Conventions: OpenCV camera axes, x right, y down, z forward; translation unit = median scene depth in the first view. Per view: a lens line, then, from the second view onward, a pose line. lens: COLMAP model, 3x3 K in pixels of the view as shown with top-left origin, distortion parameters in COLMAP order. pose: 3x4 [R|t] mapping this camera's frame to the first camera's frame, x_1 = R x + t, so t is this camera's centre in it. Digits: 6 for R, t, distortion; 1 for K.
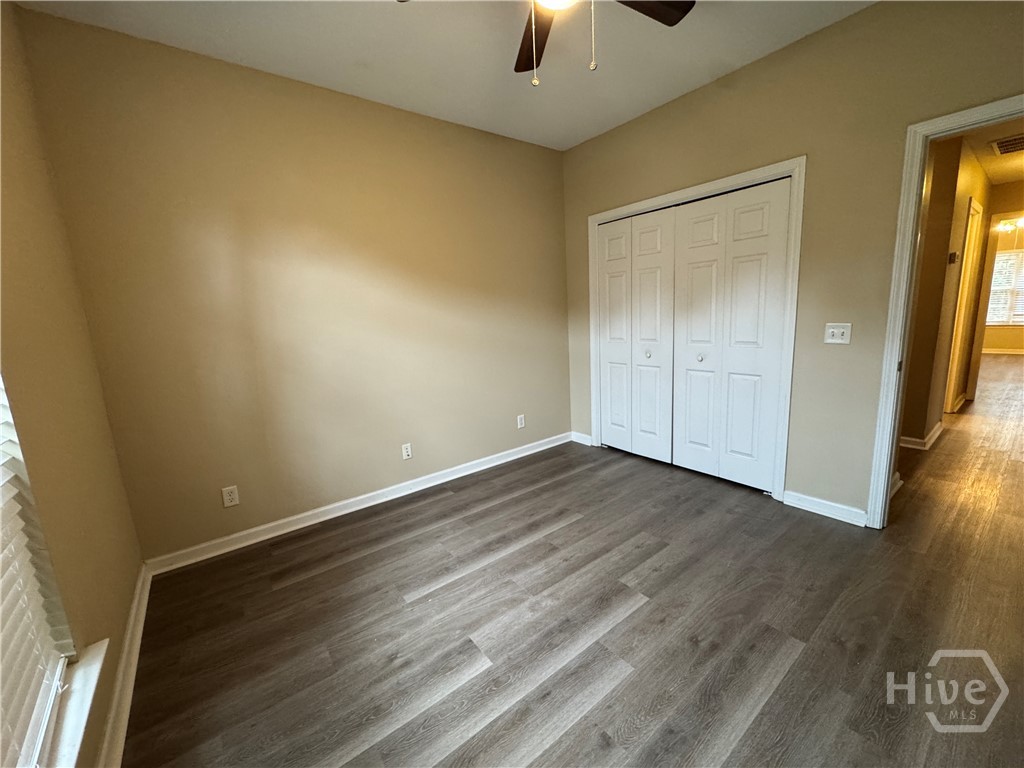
lens RADIAL K [[405.7, 0, 516.9], [0, 405.7, 381.6], [0, 0, 1]] dist [-0.004440, -0.000056]
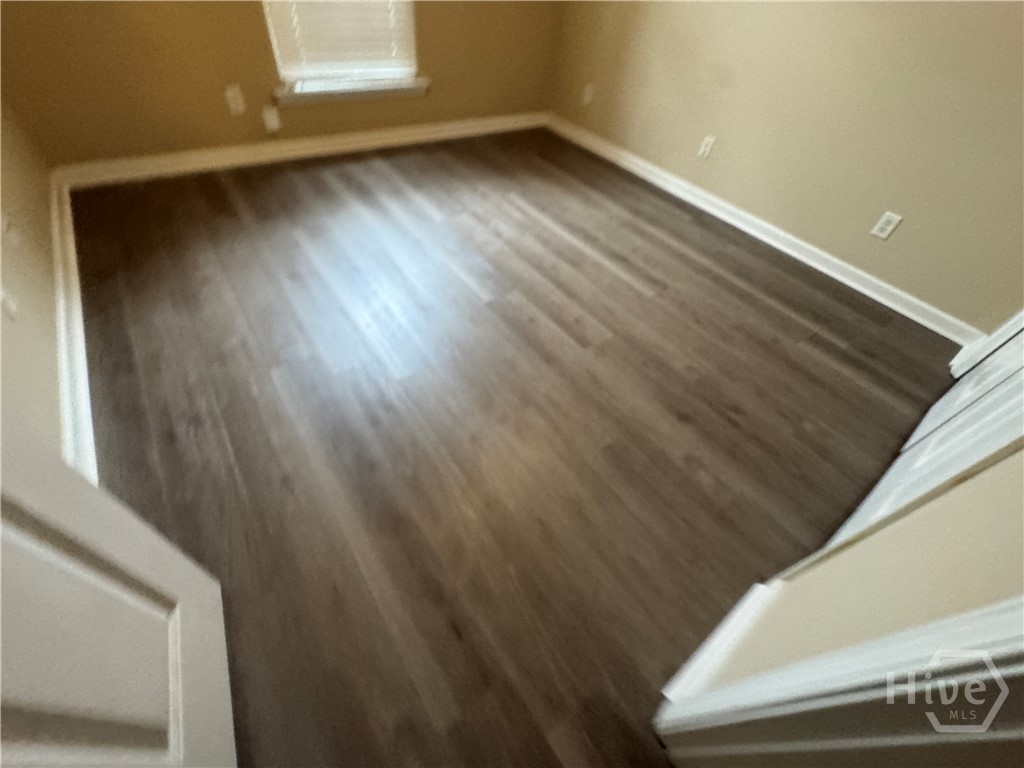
lens RADIAL K [[405.7, 0, 517.8], [0, 405.7, 380.3], [0, 0, 1]] dist [-0.004440, -0.000056]
pose [[-0.015298, 0.779232, -0.626549, 0.747071], [-0.271300, 0.599880, 0.752688, -0.076592], [0.962373, 0.181498, 0.202229, 0.622819]]
